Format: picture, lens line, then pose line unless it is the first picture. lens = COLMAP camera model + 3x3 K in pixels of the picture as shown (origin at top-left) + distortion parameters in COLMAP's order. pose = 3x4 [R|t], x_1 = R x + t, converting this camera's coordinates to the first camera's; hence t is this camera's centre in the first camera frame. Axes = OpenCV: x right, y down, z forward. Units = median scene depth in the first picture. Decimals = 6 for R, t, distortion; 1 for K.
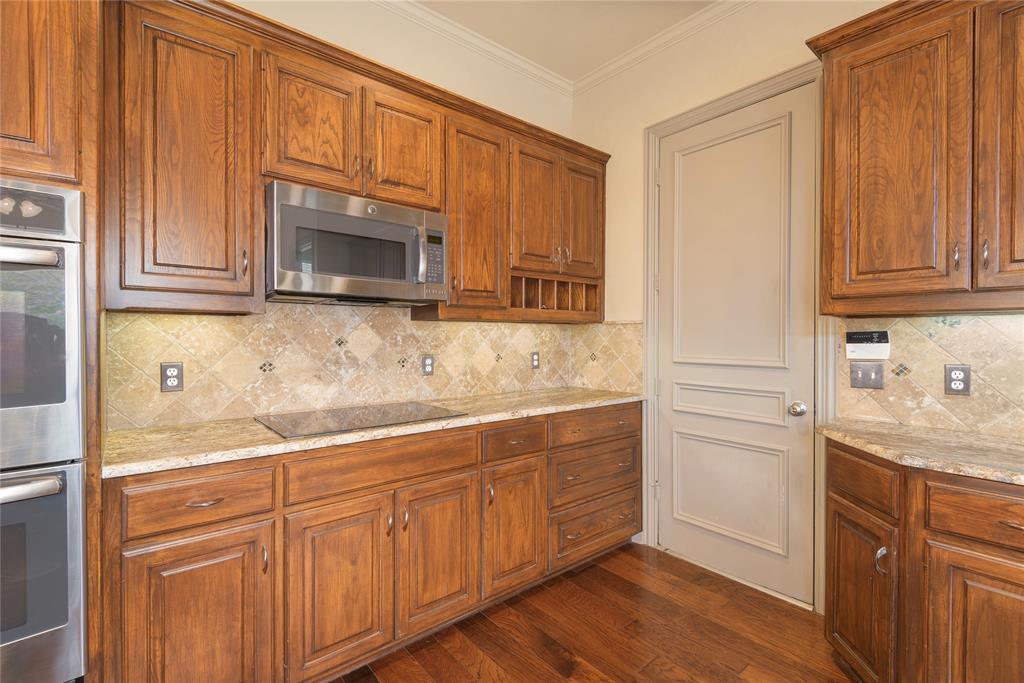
lens RADIAL K [[458.8, 0, 512.8], [0, 458.8, 340.1], [0, 0, 1]] dist [0.038346, -0.028306]
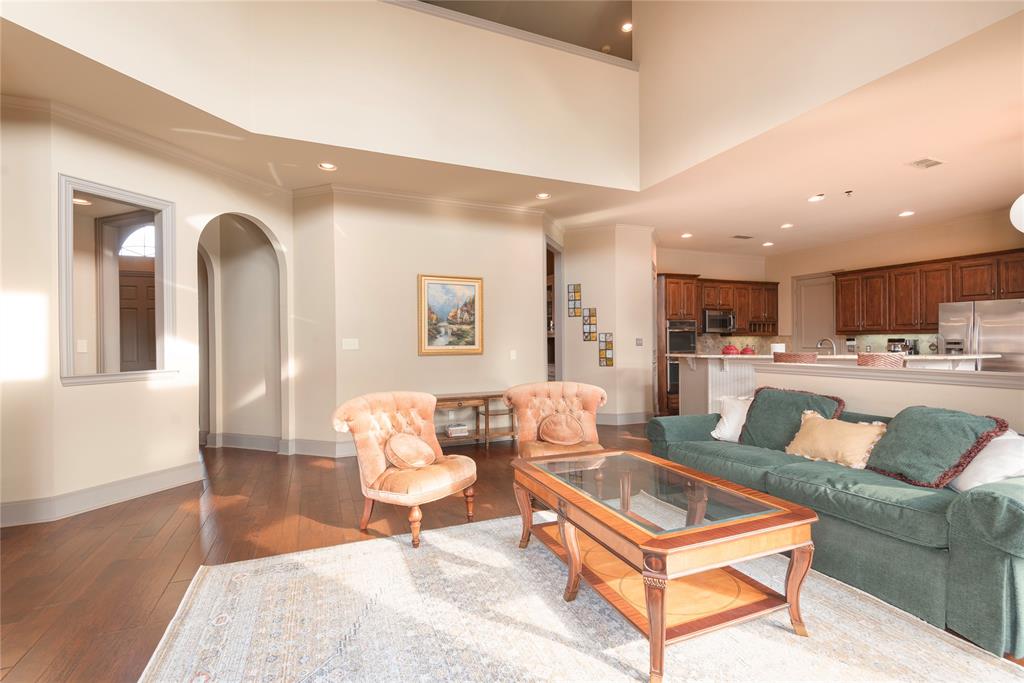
lens RADIAL K [[458.8, 0, 512.8], [0, 458.8, 340.1], [0, 0, 1]] dist [0.038346, -0.028306]
pose [[0.956602, -0.009877, -0.291230, -0.724878], [0.005484, 0.999859, -0.015898, 0.037093], [0.291345, 0.013611, 0.956521, -3.013027]]
